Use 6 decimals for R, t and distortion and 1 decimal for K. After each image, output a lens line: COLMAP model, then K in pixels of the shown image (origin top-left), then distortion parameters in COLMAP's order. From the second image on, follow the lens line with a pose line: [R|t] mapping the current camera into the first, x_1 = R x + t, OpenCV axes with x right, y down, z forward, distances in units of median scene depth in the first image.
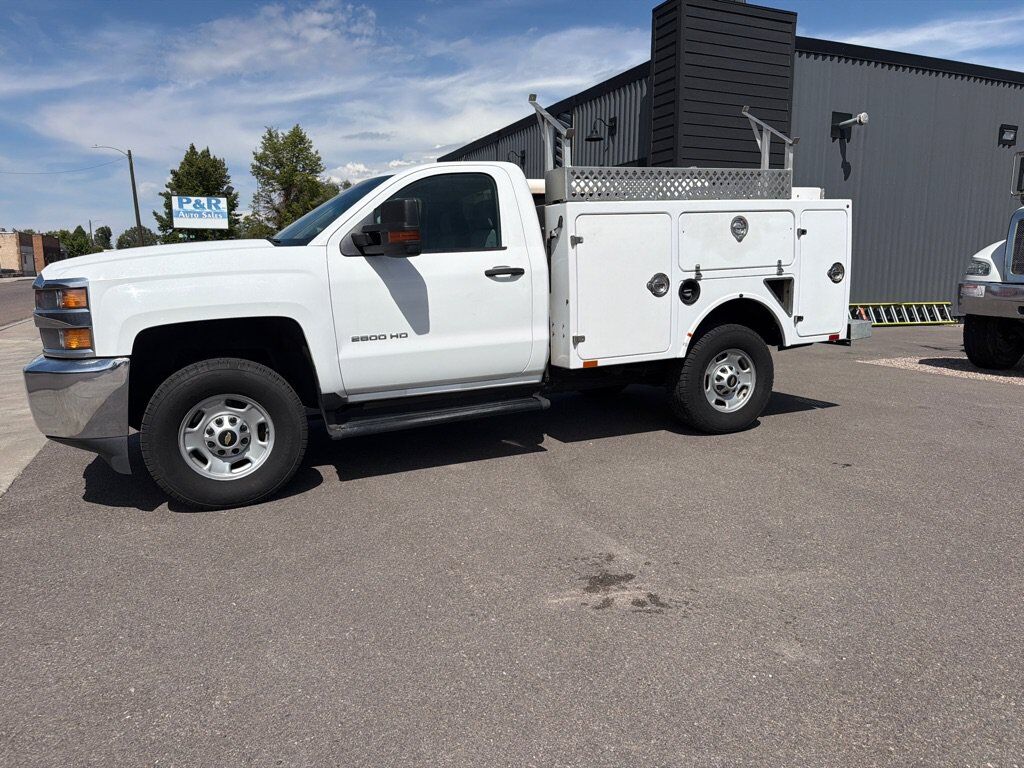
lens RADIAL K [[718.0, 0, 512.5], [0, 718.0, 385.4], [0, 0, 1]] dist [0.024052, -0.033179]
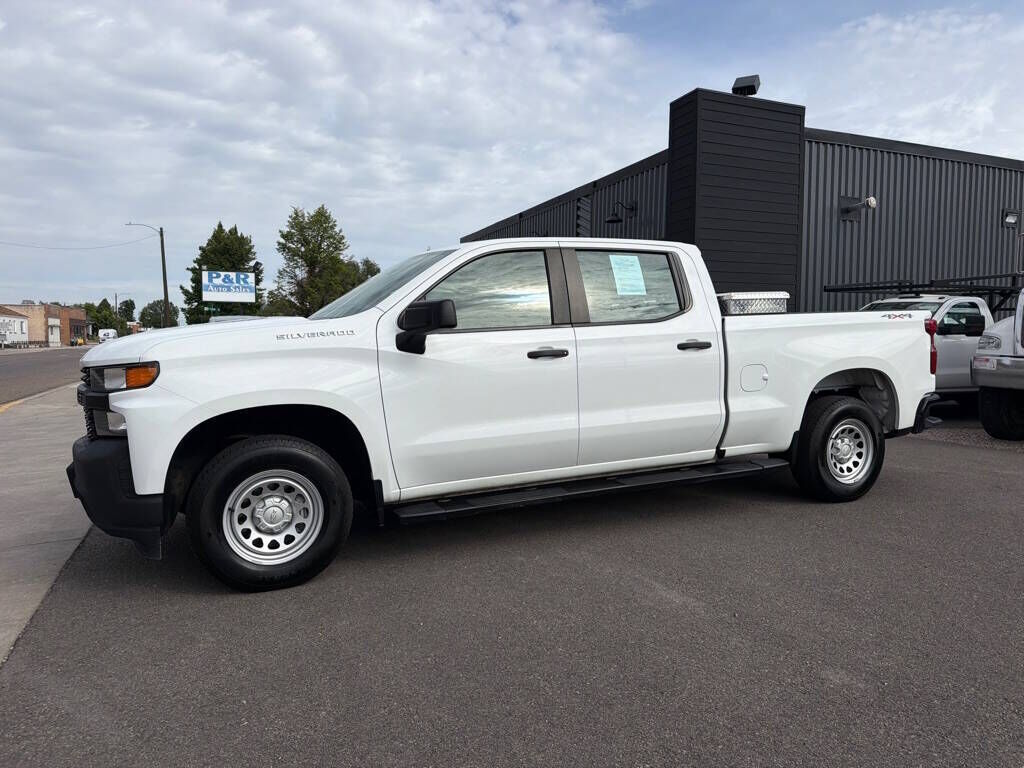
lens RADIAL K [[718.0, 0, 516.7], [0, 718.0, 388.3], [0, 0, 1]] dist [0.024052, -0.033179]
pose [[0.999897, 0.008582, -0.011535, -0.006585], [-0.009678, 0.995078, -0.098621, 0.003092], [0.010632, 0.098723, 0.995058, -0.010110]]
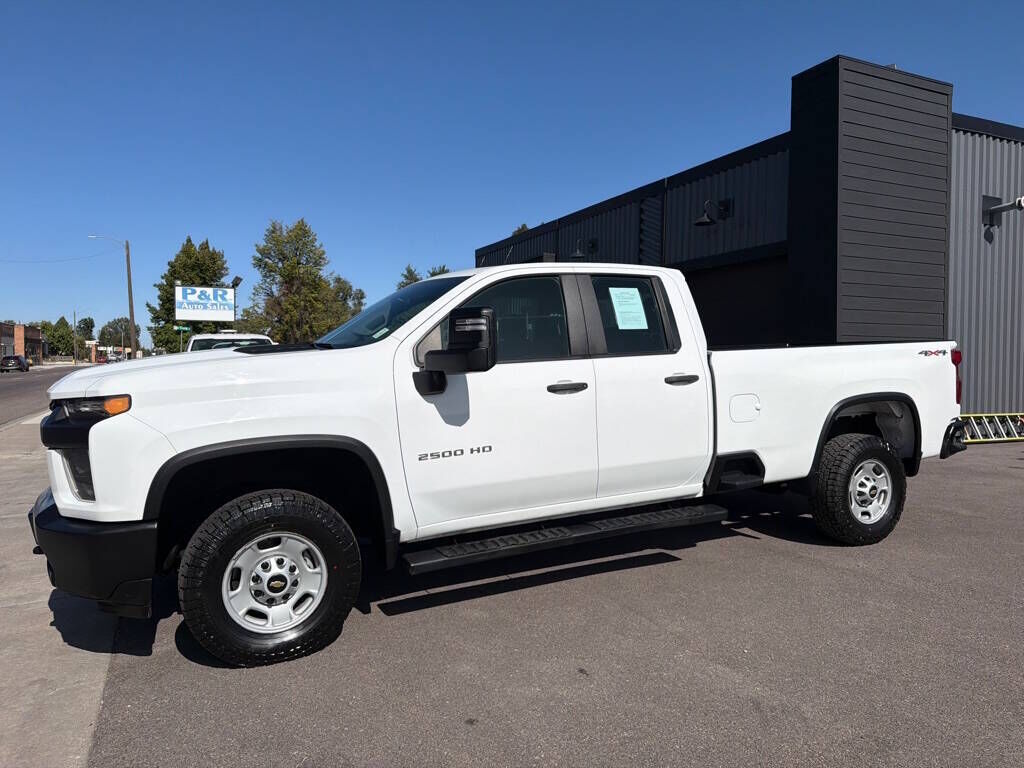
lens RADIAL K [[718.0, 0, 517.7], [0, 718.0, 387.4], [0, 0, 1]] dist [0.024052, -0.033179]
pose [[0.999414, 0.005039, 0.033866, -0.057464], [-0.000754, 0.992109, -0.125375, -0.014770], [-0.034231, 0.125276, 0.991531, 0.069549]]
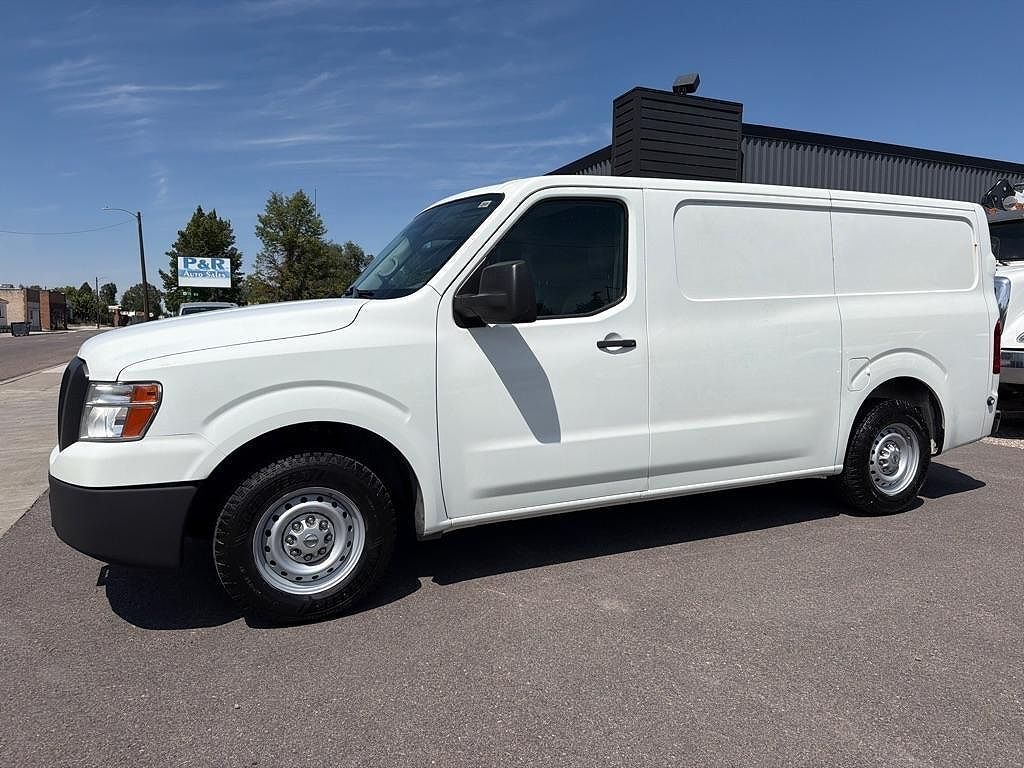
lens RADIAL K [[718.0, 0, 513.3], [0, 718.0, 386.7], [0, 0, 1]] dist [0.024052, -0.033179]
pose [[0.999969, 0.007578, 0.002071, 0.013587], [-0.007392, 0.996891, -0.078444, 0.004199], [-0.002659, 0.078426, 0.996916, -0.029150]]
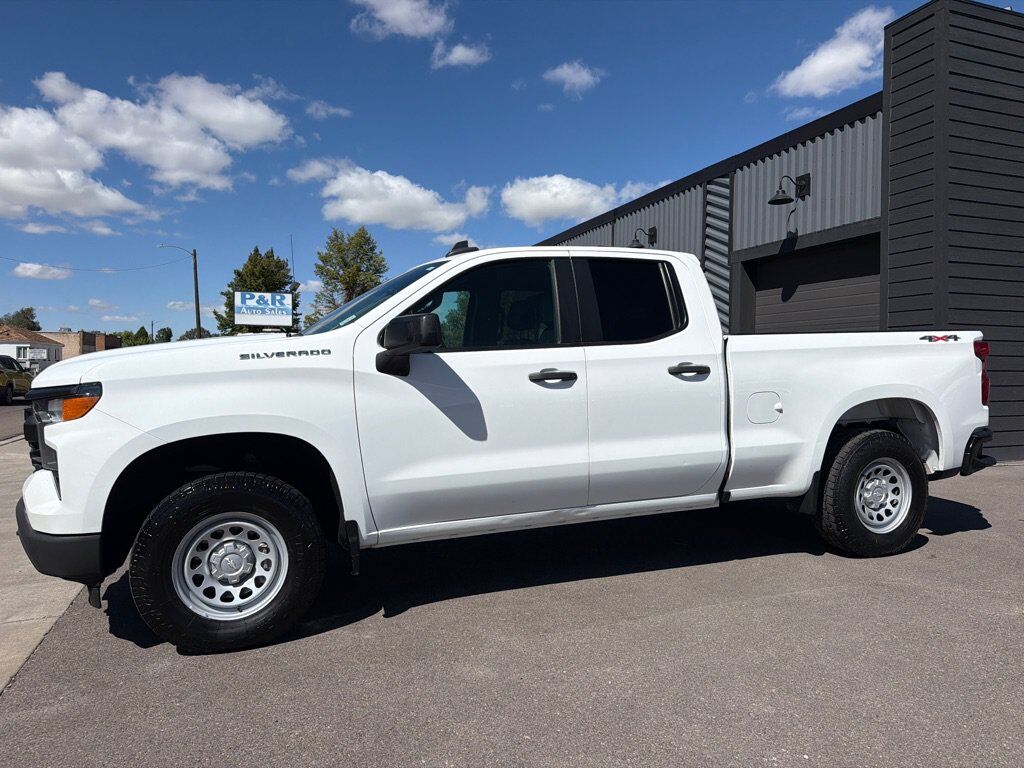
lens RADIAL K [[718.0, 0, 518.7], [0, 718.0, 385.8], [0, 0, 1]] dist [0.024052, -0.033179]
pose [[0.998627, 0.007412, -0.051851, -0.051155], [-0.014595, 0.990104, -0.139578, -0.014377], [0.050303, 0.140143, 0.988853, 0.102597]]
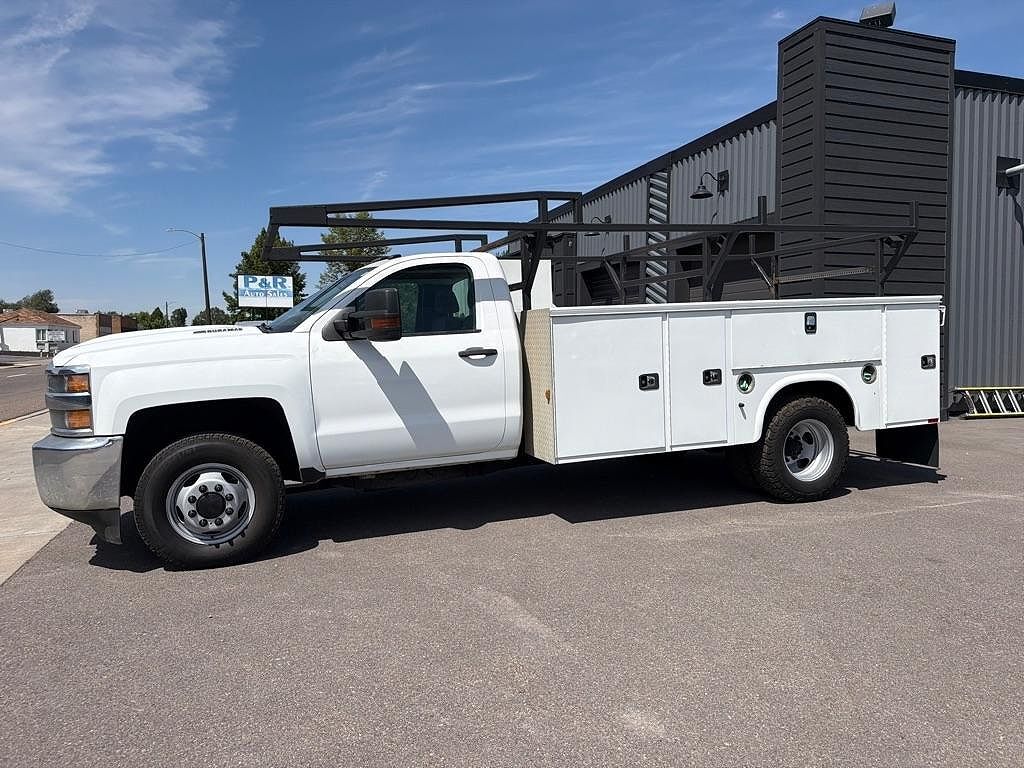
lens RADIAL K [[718.0, 0, 516.7], [0, 718.0, 387.8], [0, 0, 1]] dist [0.024052, -0.033179]
pose [[0.997249, 0.001285, -0.074111, -0.017769], [-0.009025, 0.994515, -0.104205, -0.009243], [0.073571, 0.104587, 0.991791, 0.063016]]
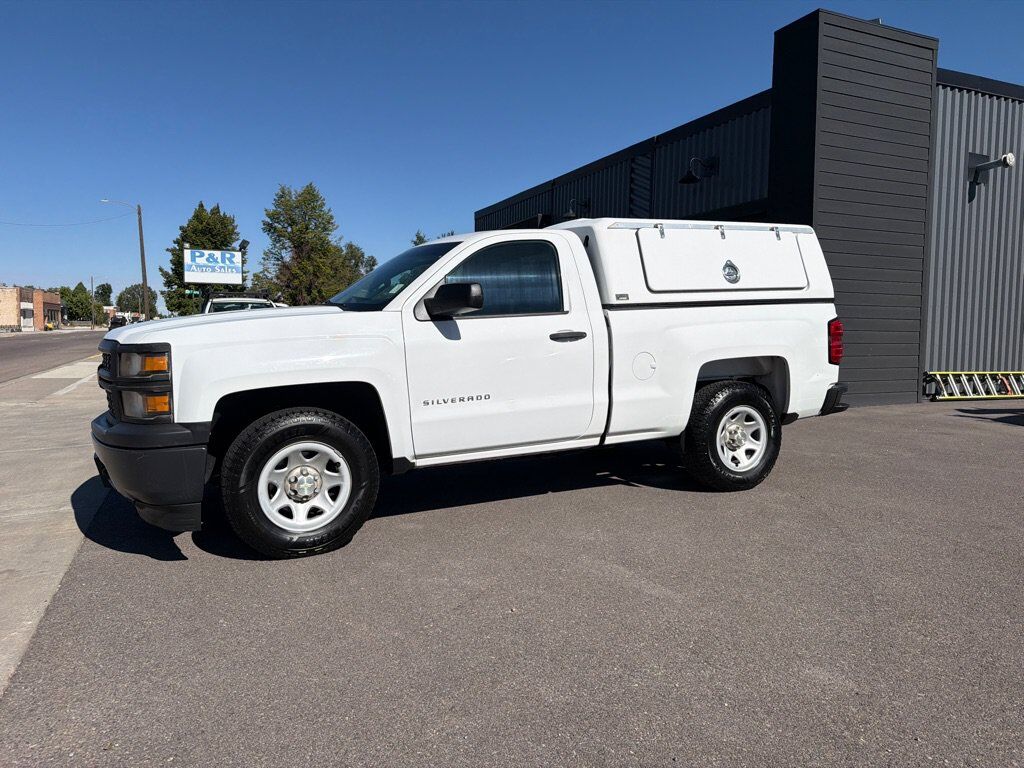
lens RADIAL K [[718.0, 0, 510.4], [0, 718.0, 383.3], [0, 0, 1]] dist [0.024052, -0.033179]
pose [[0.999908, 0.012212, 0.005858, -0.043598], [-0.011651, 0.996066, -0.087844, -0.007213], [-0.006908, 0.087768, 0.996117, 0.061531]]
